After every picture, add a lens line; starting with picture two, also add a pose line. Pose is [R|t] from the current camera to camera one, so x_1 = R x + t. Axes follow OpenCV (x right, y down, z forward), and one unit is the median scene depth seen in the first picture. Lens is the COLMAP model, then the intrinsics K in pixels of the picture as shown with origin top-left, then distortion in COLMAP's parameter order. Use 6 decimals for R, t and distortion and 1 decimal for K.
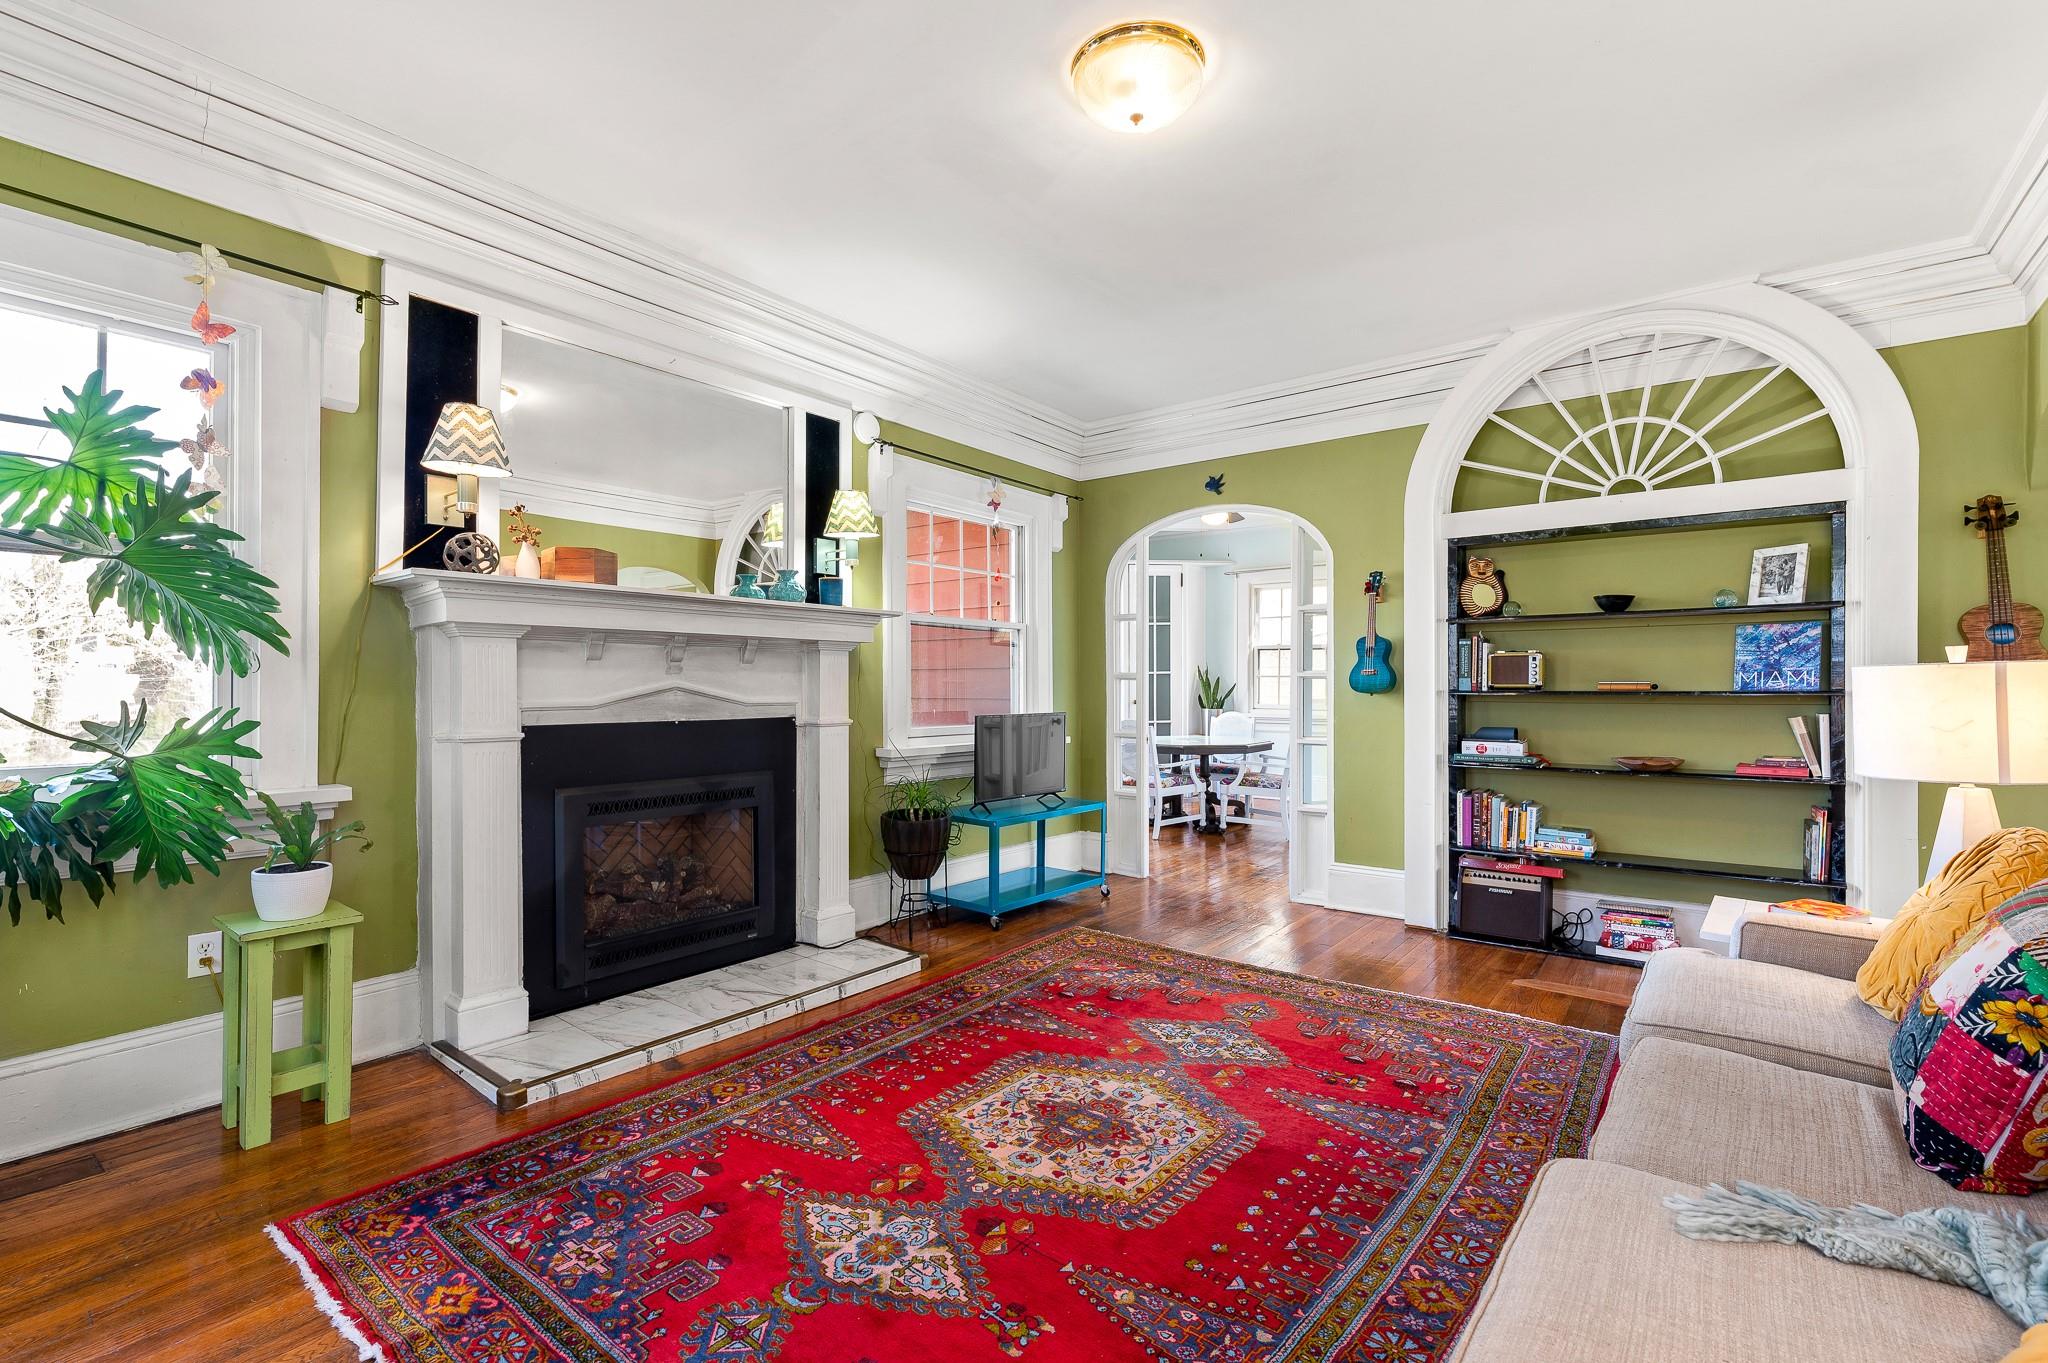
lens RADIAL K [[912.1, 0, 1005.6], [0, 912.1, 689.0], [0, 0, 1]] dist [0.000056, 0.000262]
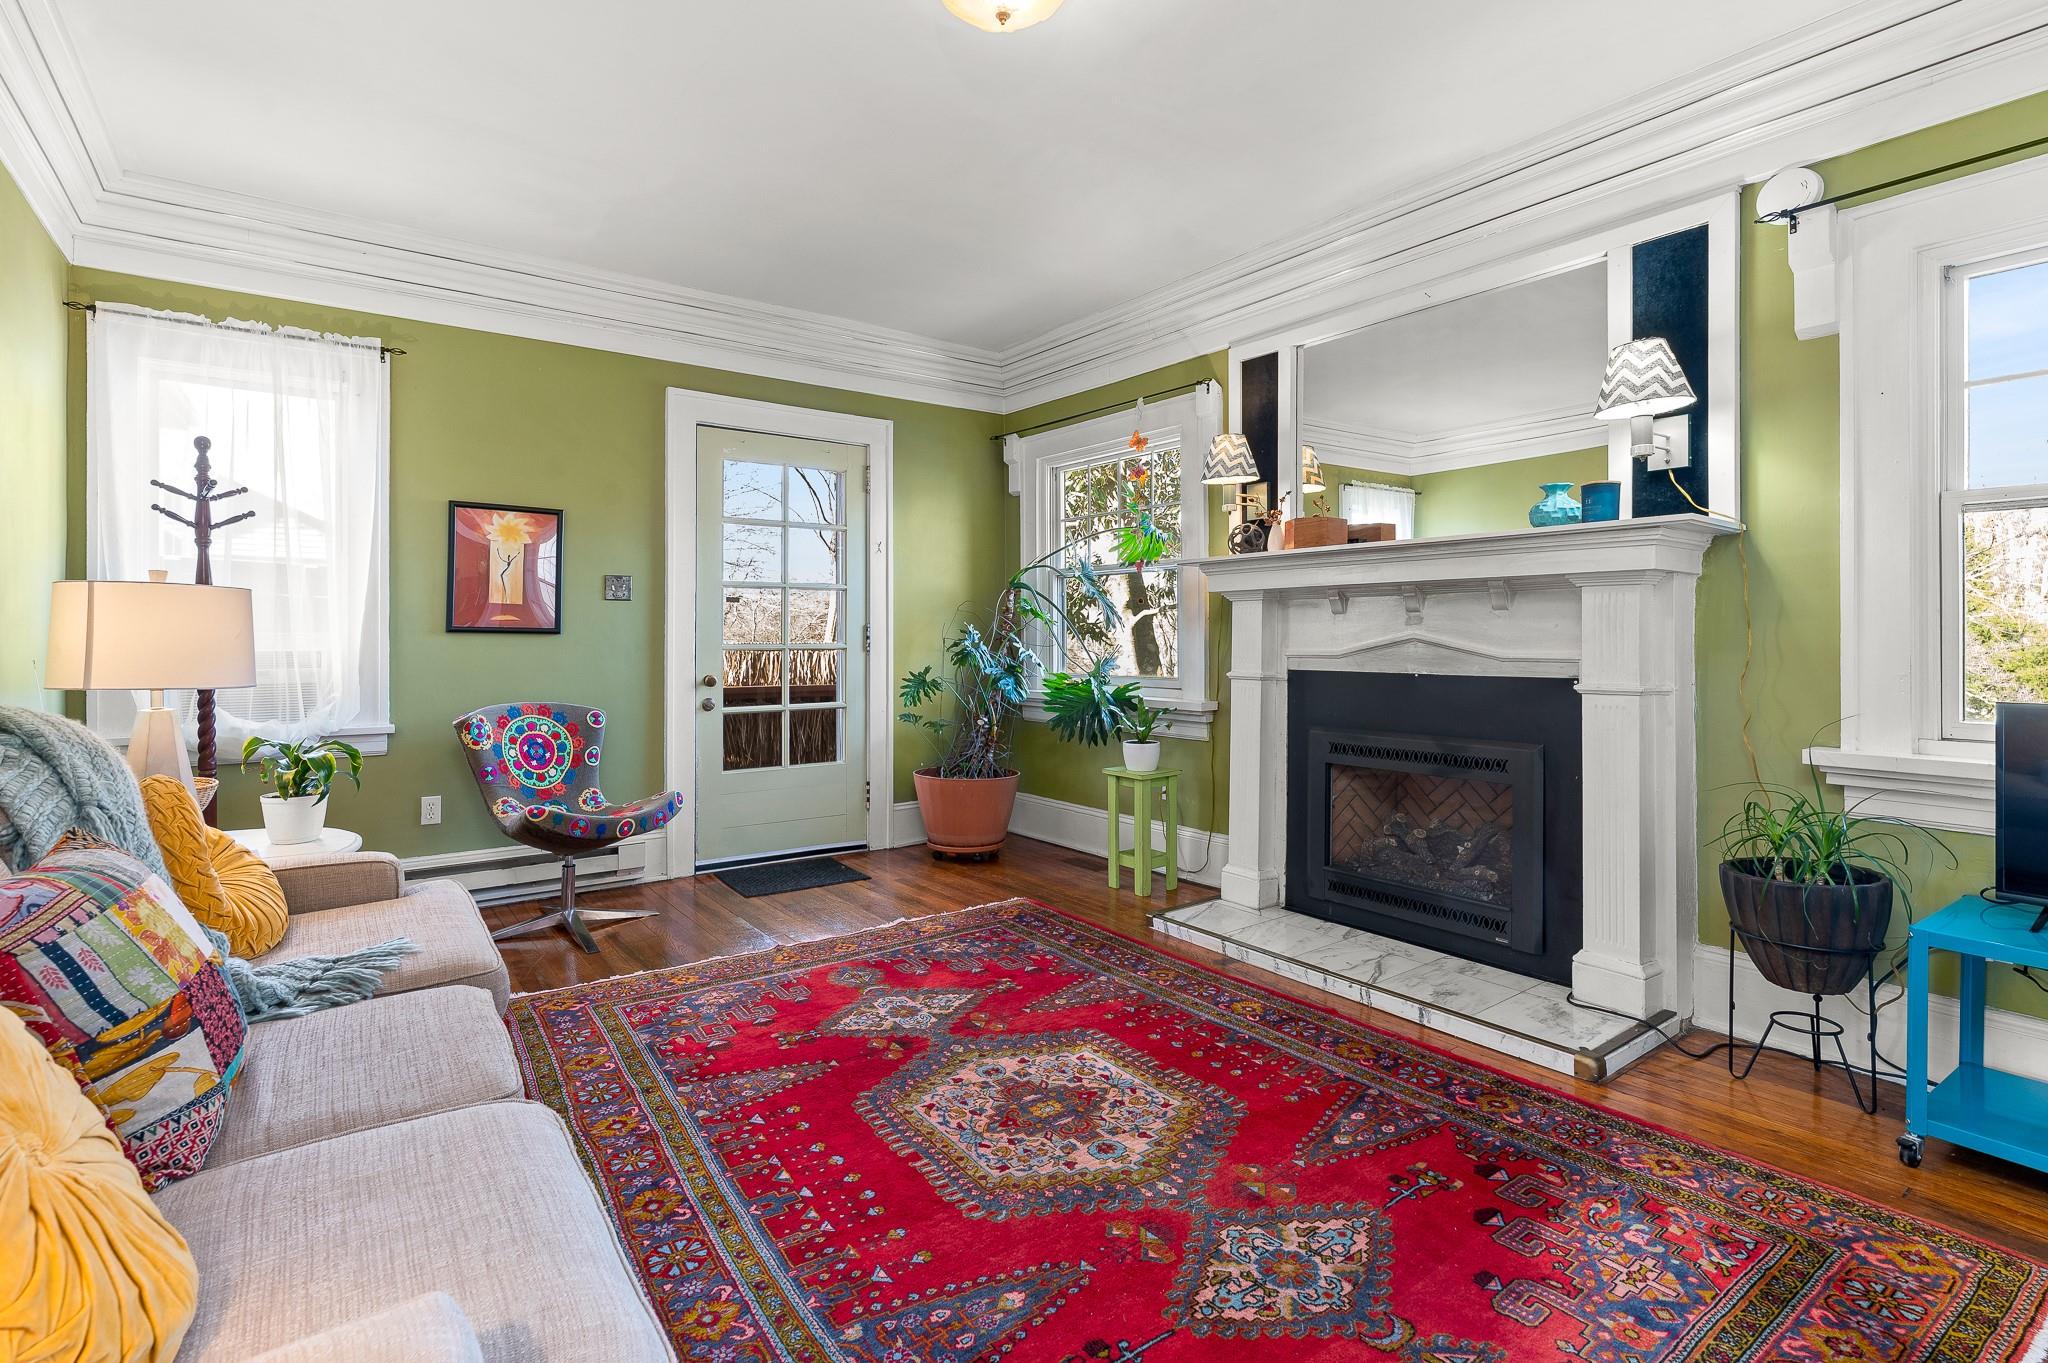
lens RADIAL K [[957.2, 0, 993.8], [0, 957.2, 635.8], [0, 0, 1]] dist [-0.003344, -0.000092]
pose [[-0.276889, -0.004404, -0.960892, 0.730686], [-0.003488, 0.999988, -0.003578, 0.000750], [0.960896, 0.002361, -0.276901, 0.861827]]
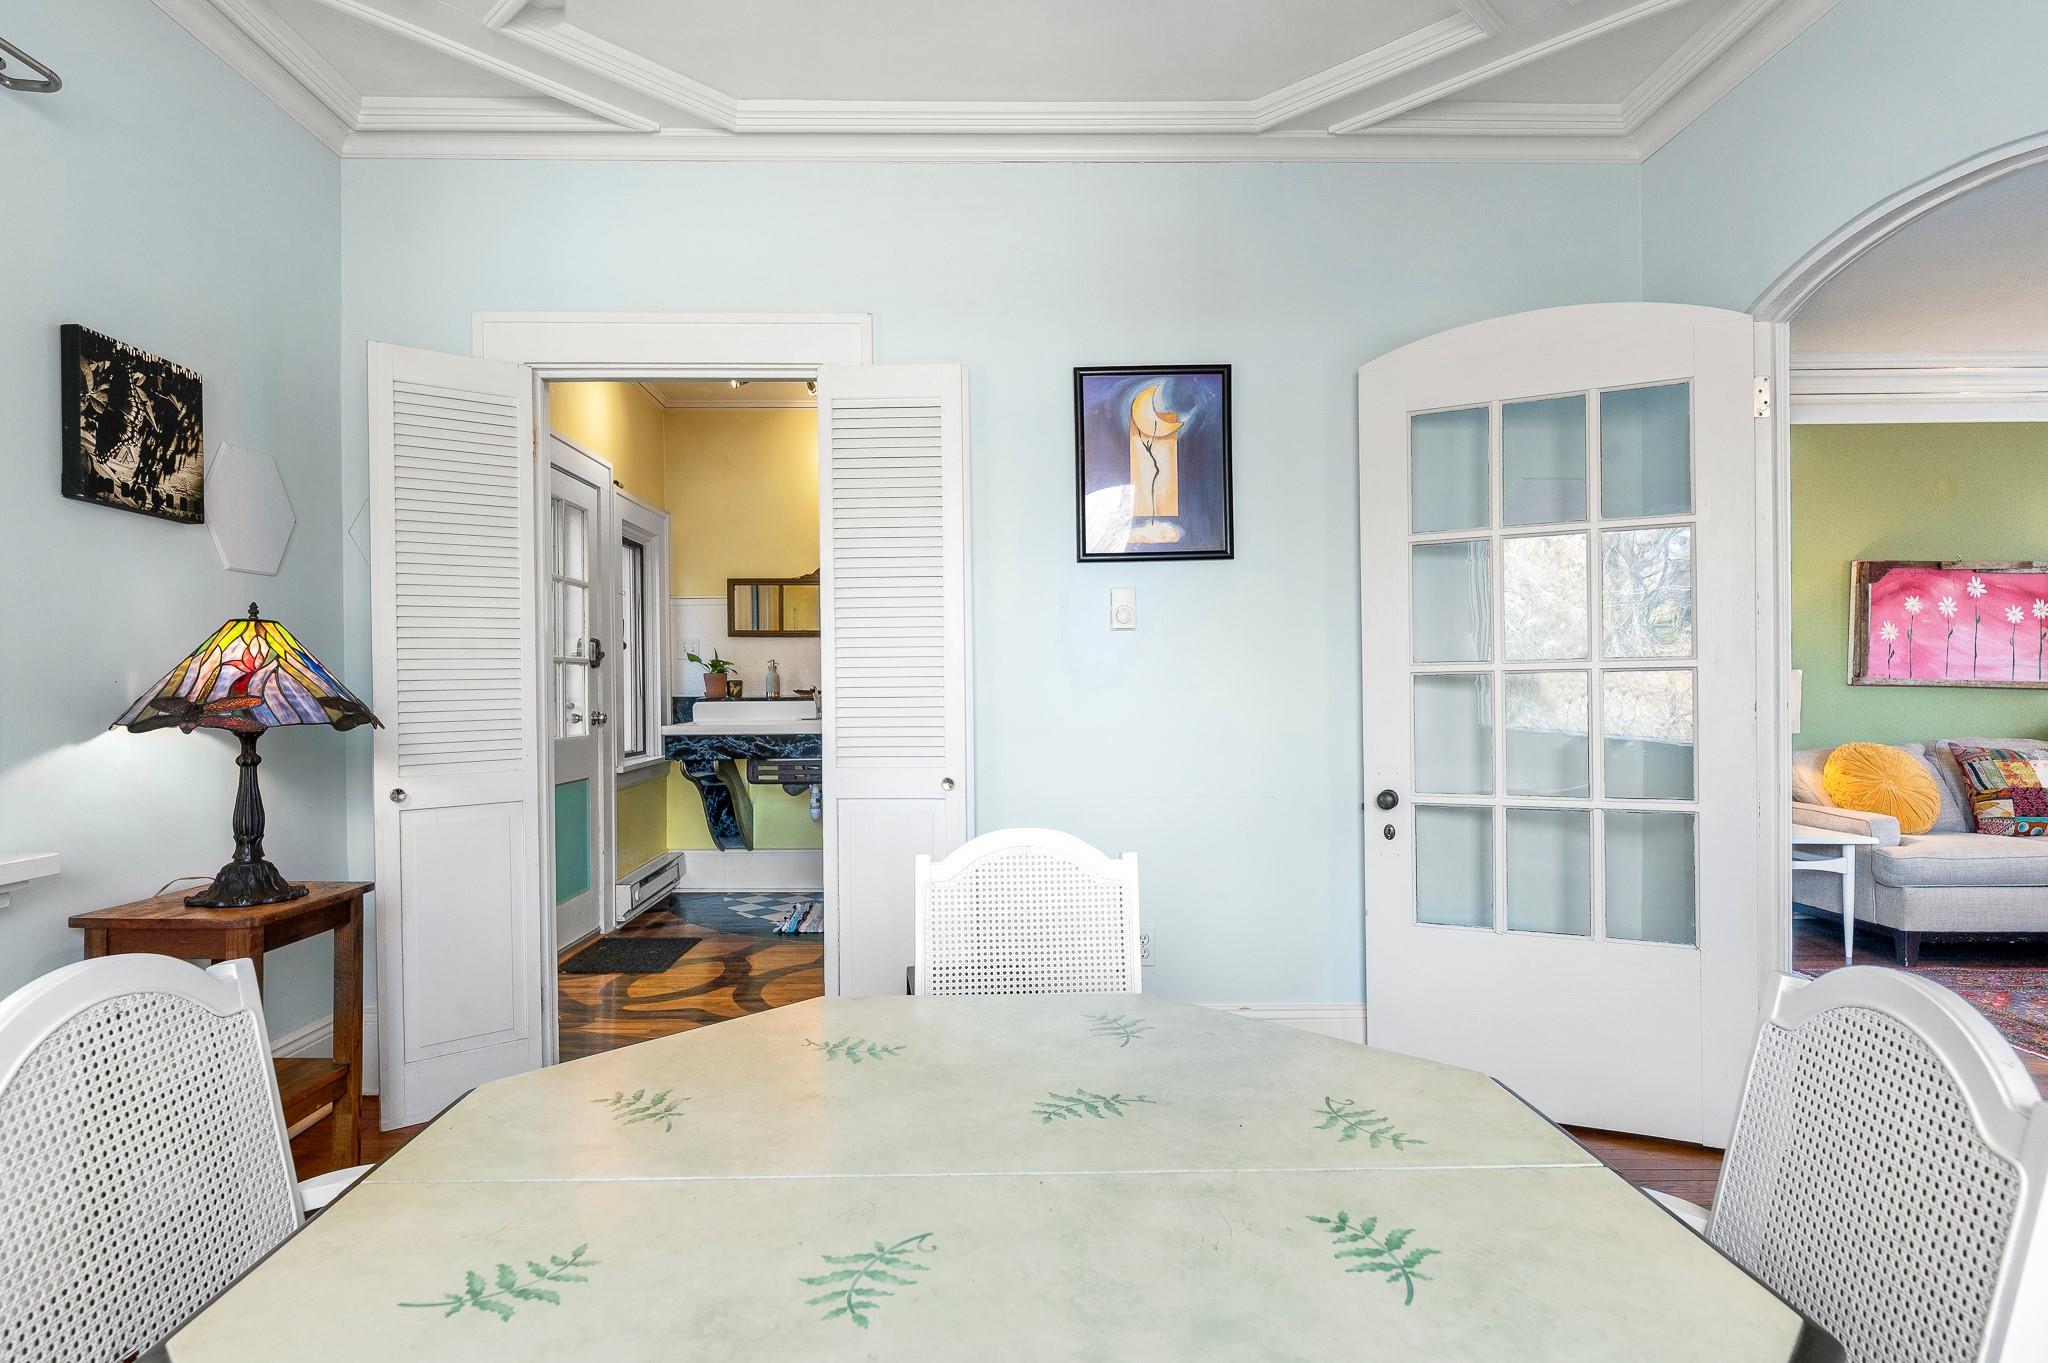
lens RADIAL K [[1084.5, 0, 1016.9], [0, 1084.5, 694.5], [0, 0, 1]] dist [-0.000518, -0.000344]
pose [[-0.642001, -0.000255, 0.766704, 0.204807], [0.012289, 0.999868, 0.010622, -0.013297], [-0.766606, 0.016242, -0.641913, 2.354915]]
